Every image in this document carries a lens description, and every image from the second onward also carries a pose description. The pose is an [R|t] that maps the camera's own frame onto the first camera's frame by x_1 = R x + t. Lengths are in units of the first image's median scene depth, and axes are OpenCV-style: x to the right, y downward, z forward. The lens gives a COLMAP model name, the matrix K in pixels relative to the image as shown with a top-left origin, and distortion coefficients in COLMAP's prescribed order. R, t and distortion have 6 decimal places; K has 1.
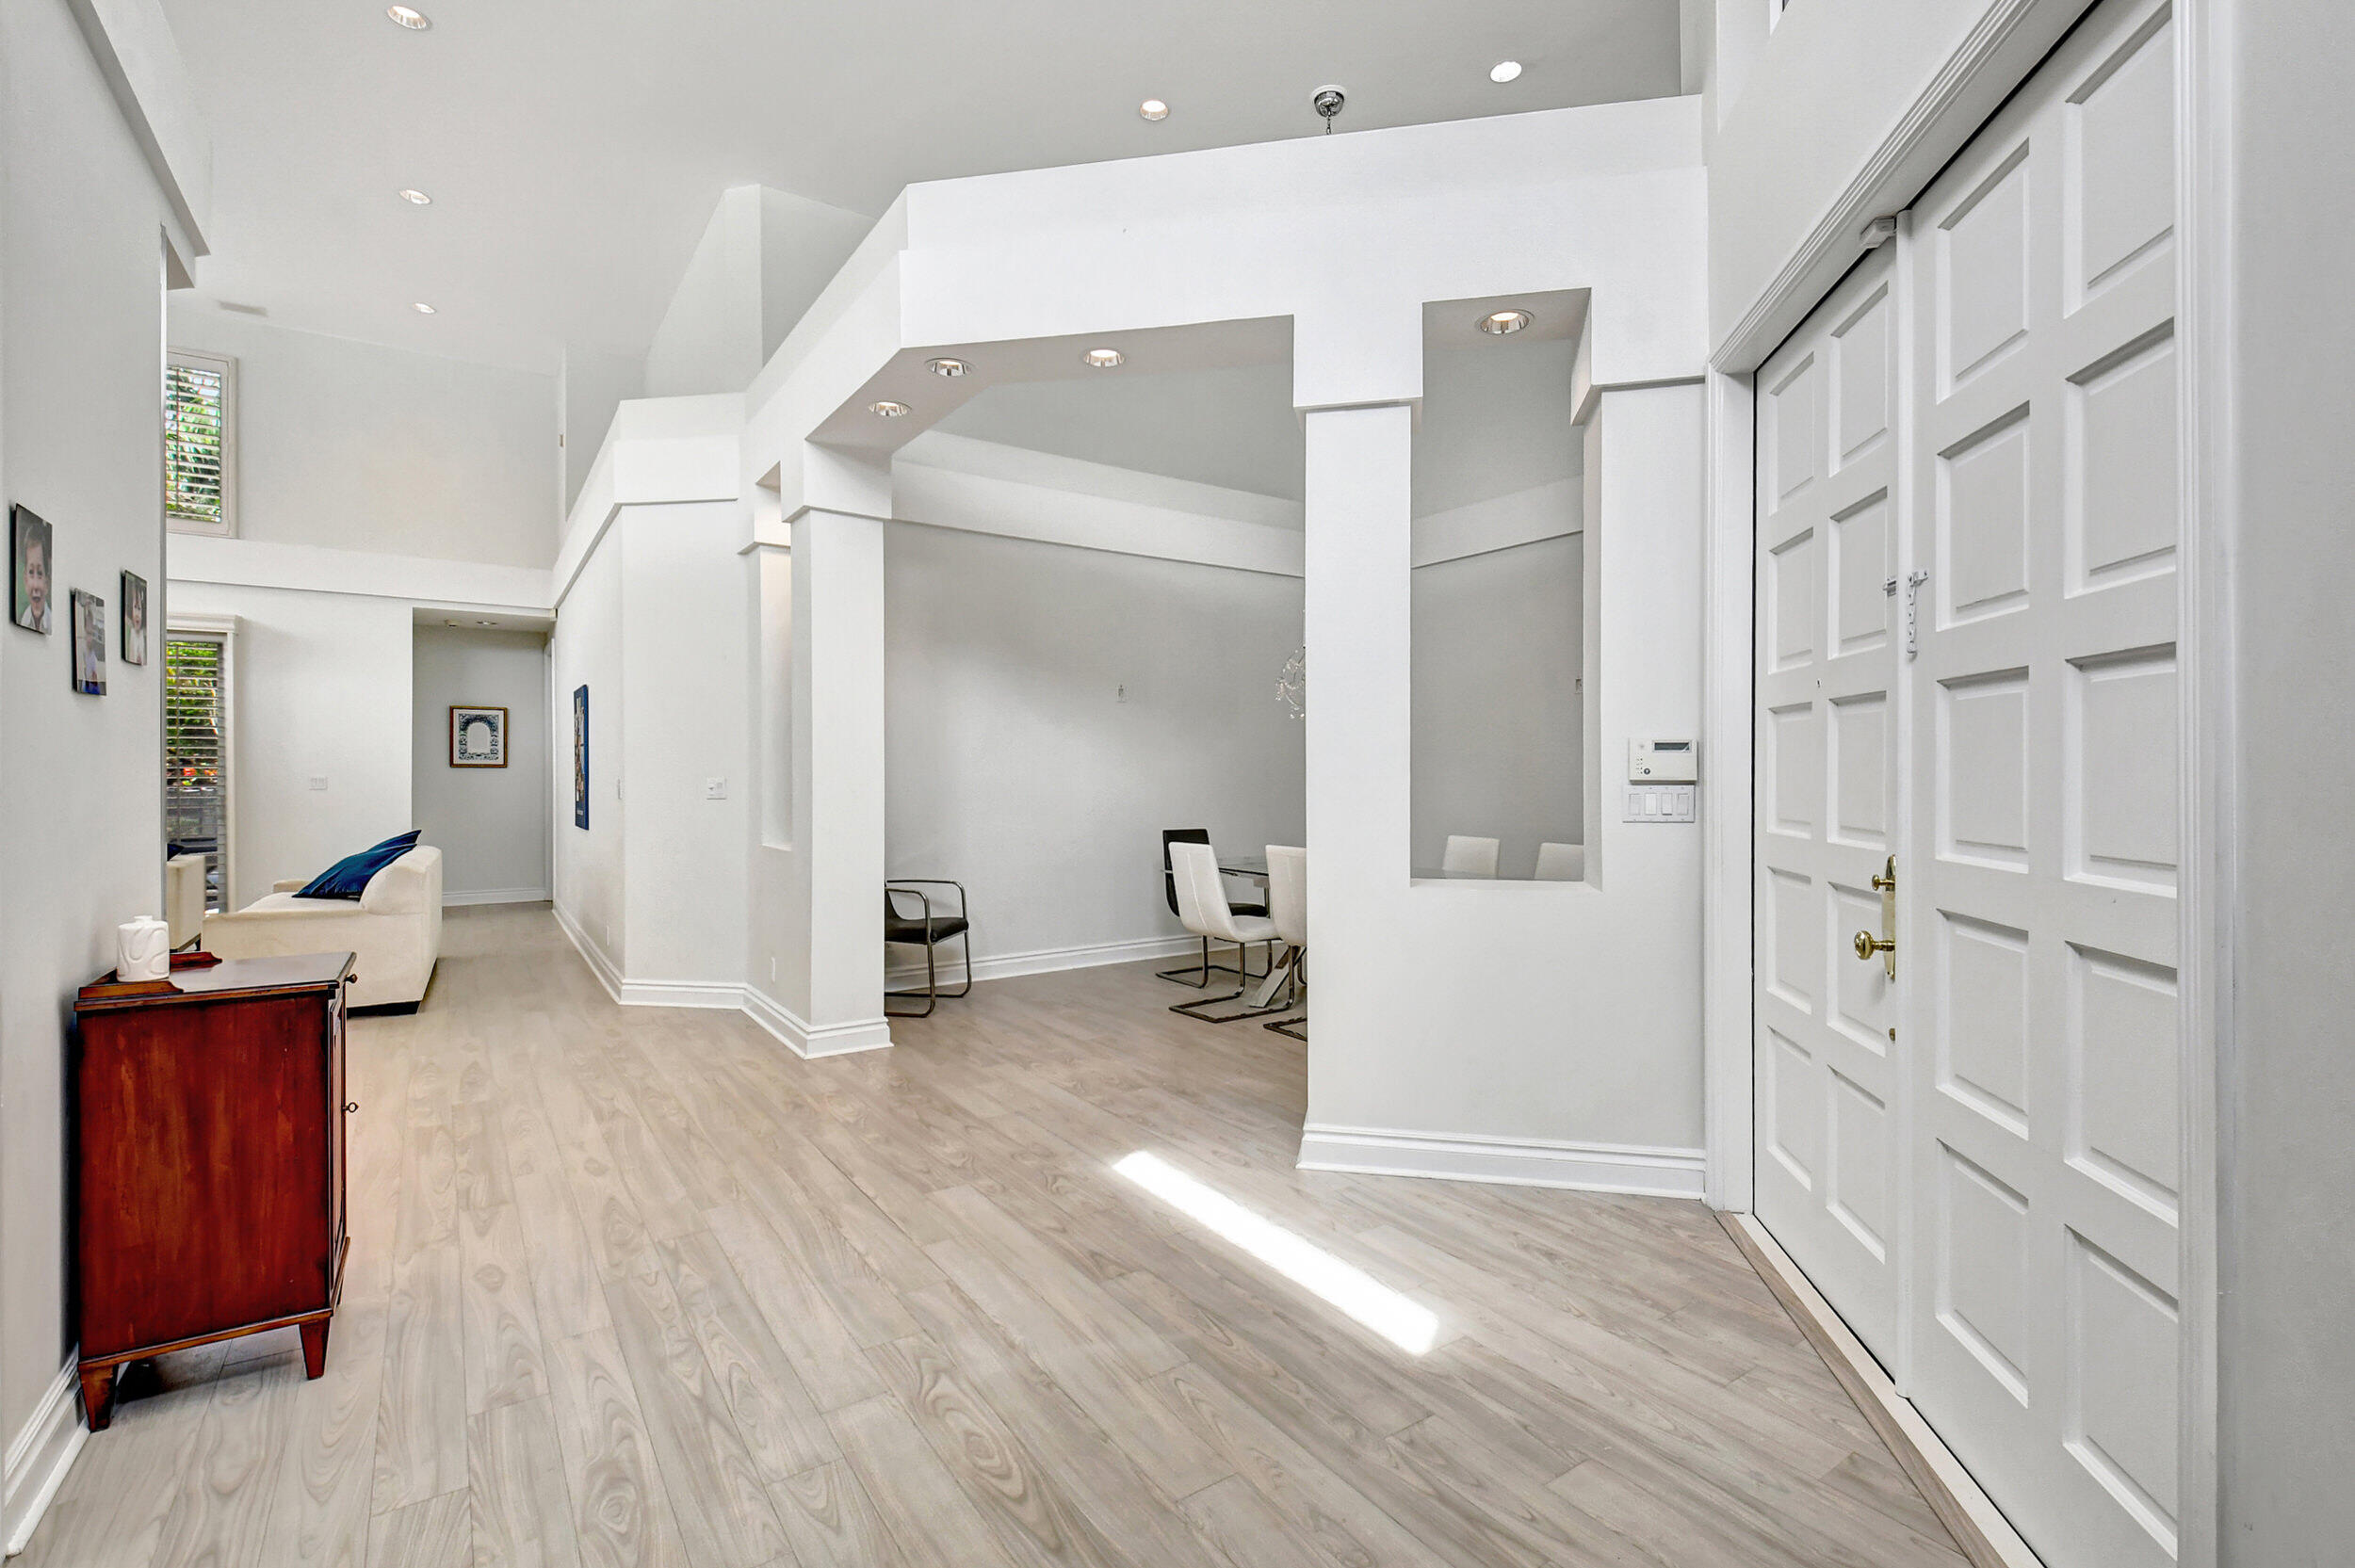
lens RADIAL K [[1043.2, 0, 1185.6], [0, 1043.2, 753.2], [0, 0, 1]] dist [0.050021, -0.020304]
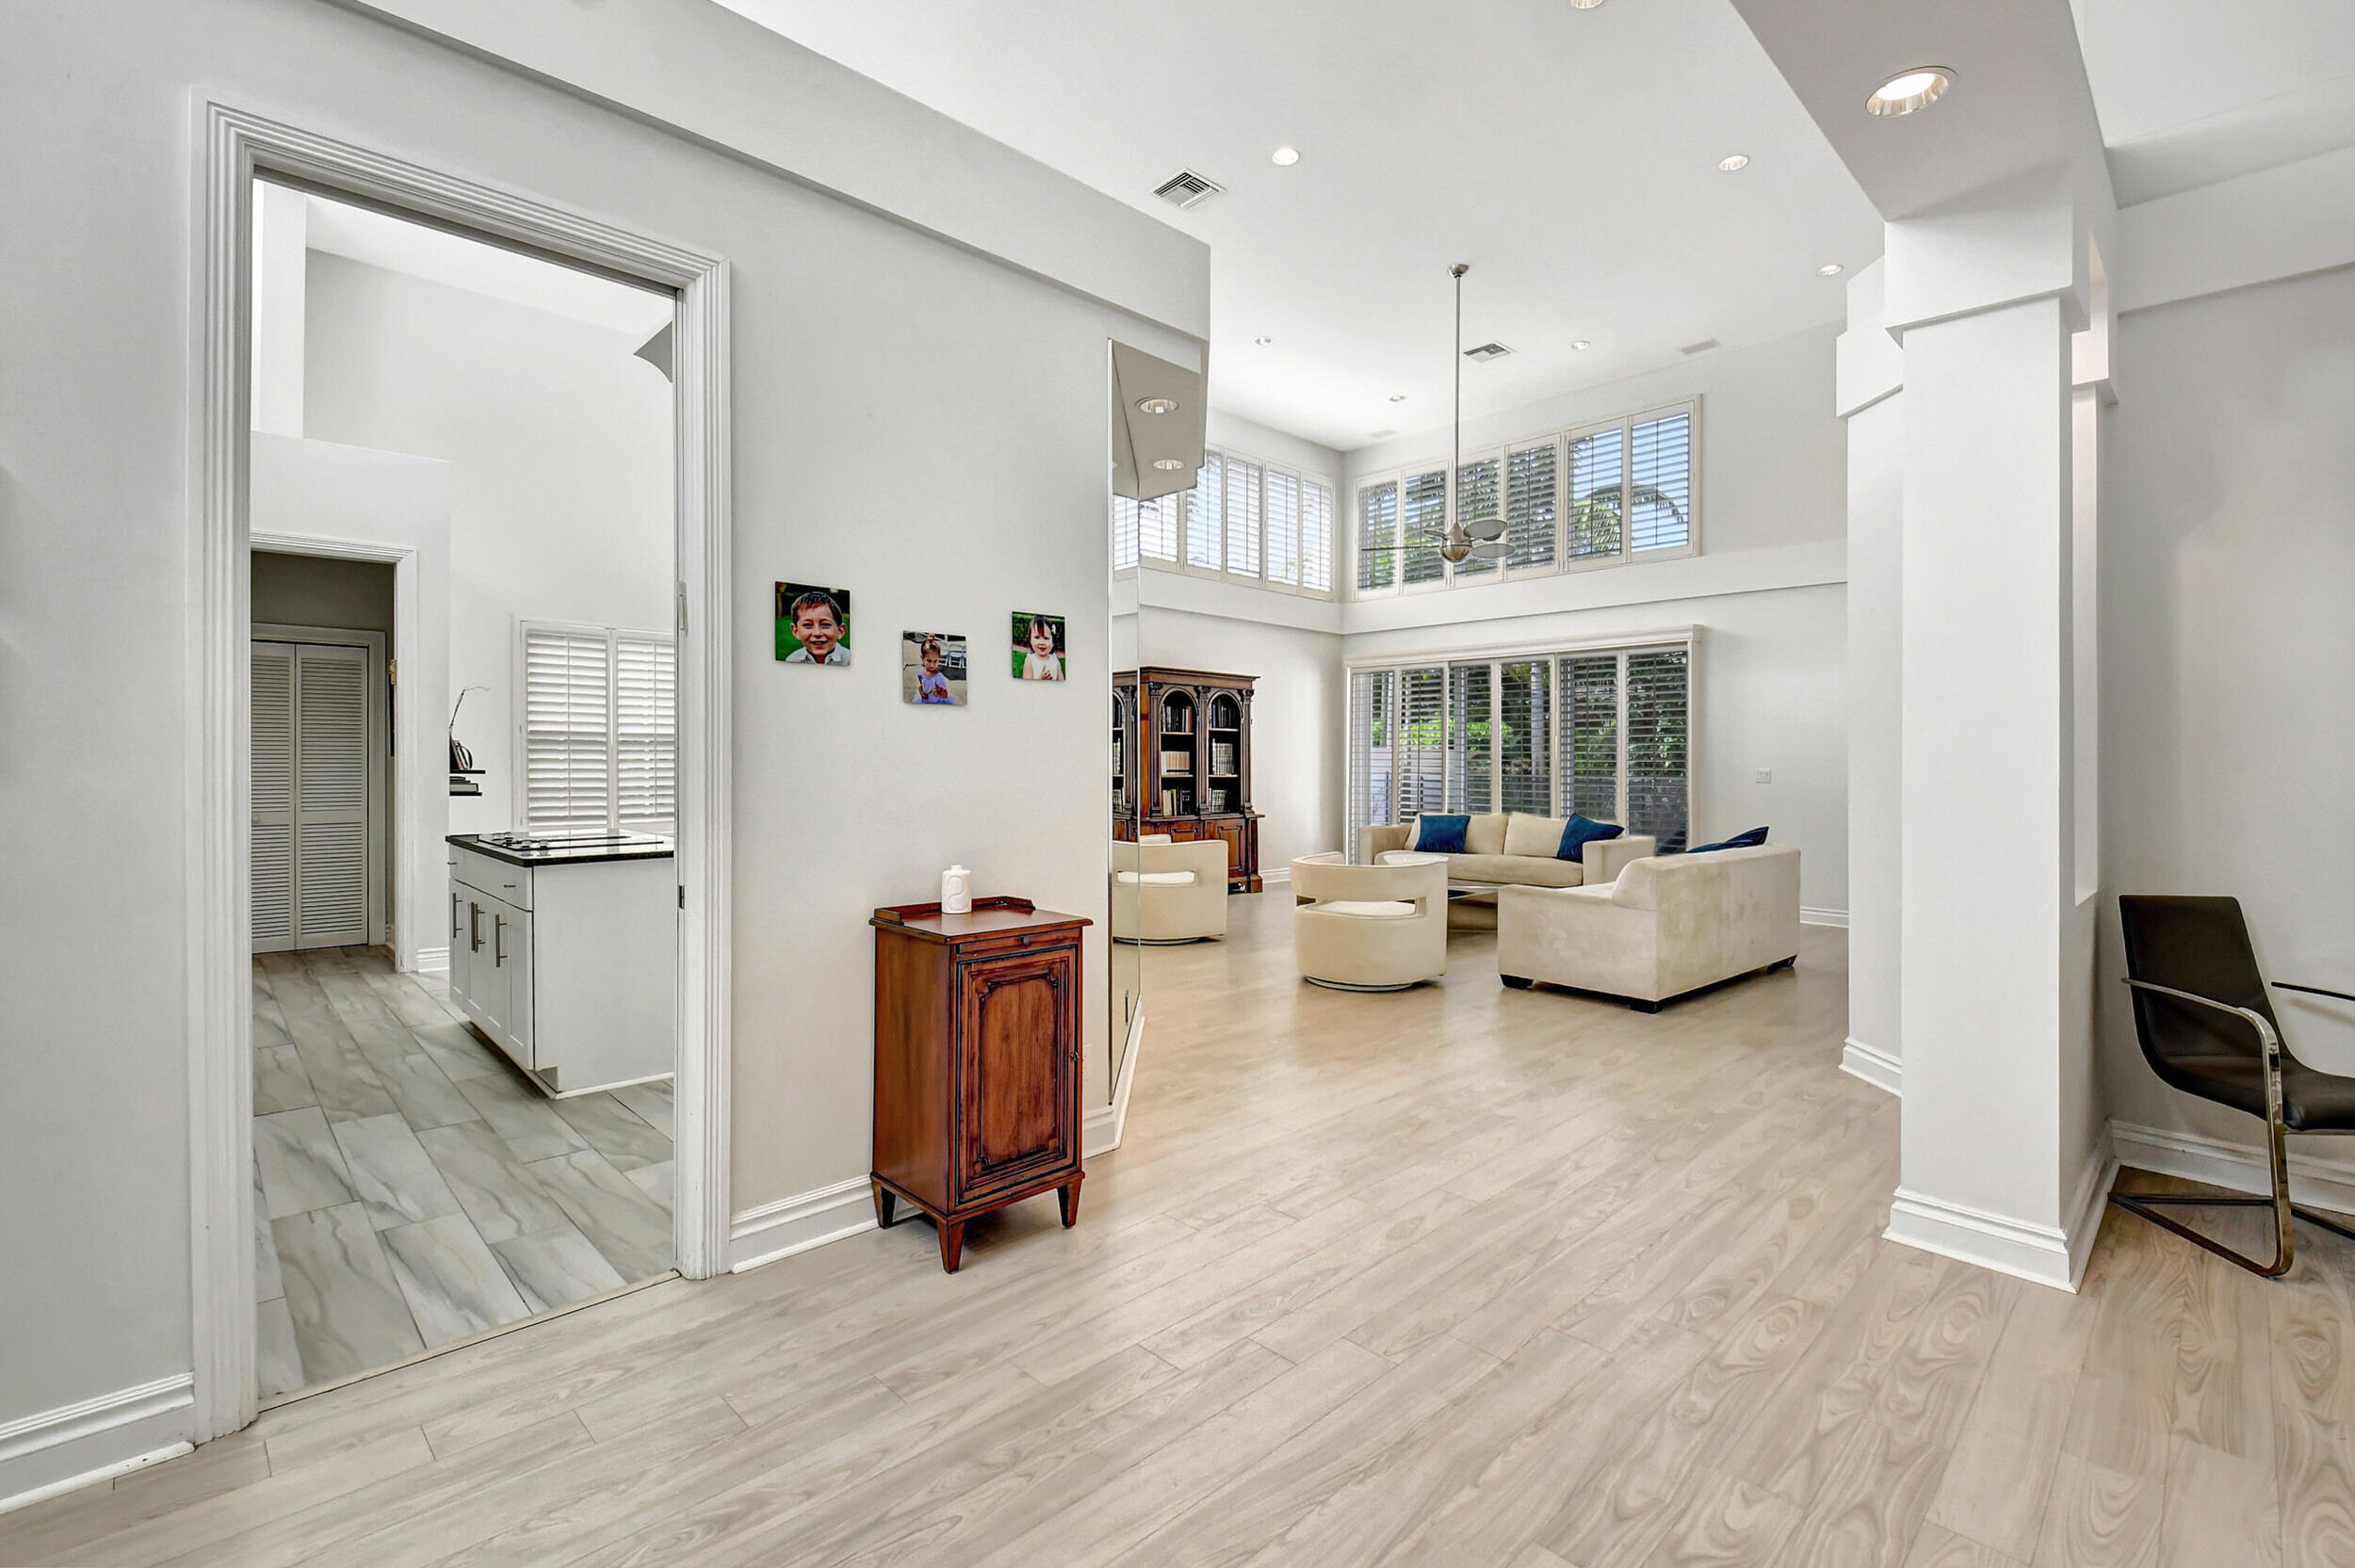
lens RADIAL K [[1043.2, 0, 1185.6], [0, 1043.2, 753.2], [0, 0, 1]] dist [0.050021, -0.020304]
pose [[0.173625, -0.003818, -0.984805, 0.237392], [0.007597, 0.999968, -0.002538, 0.009296], [0.984783, -0.007041, 0.173648, 0.650301]]
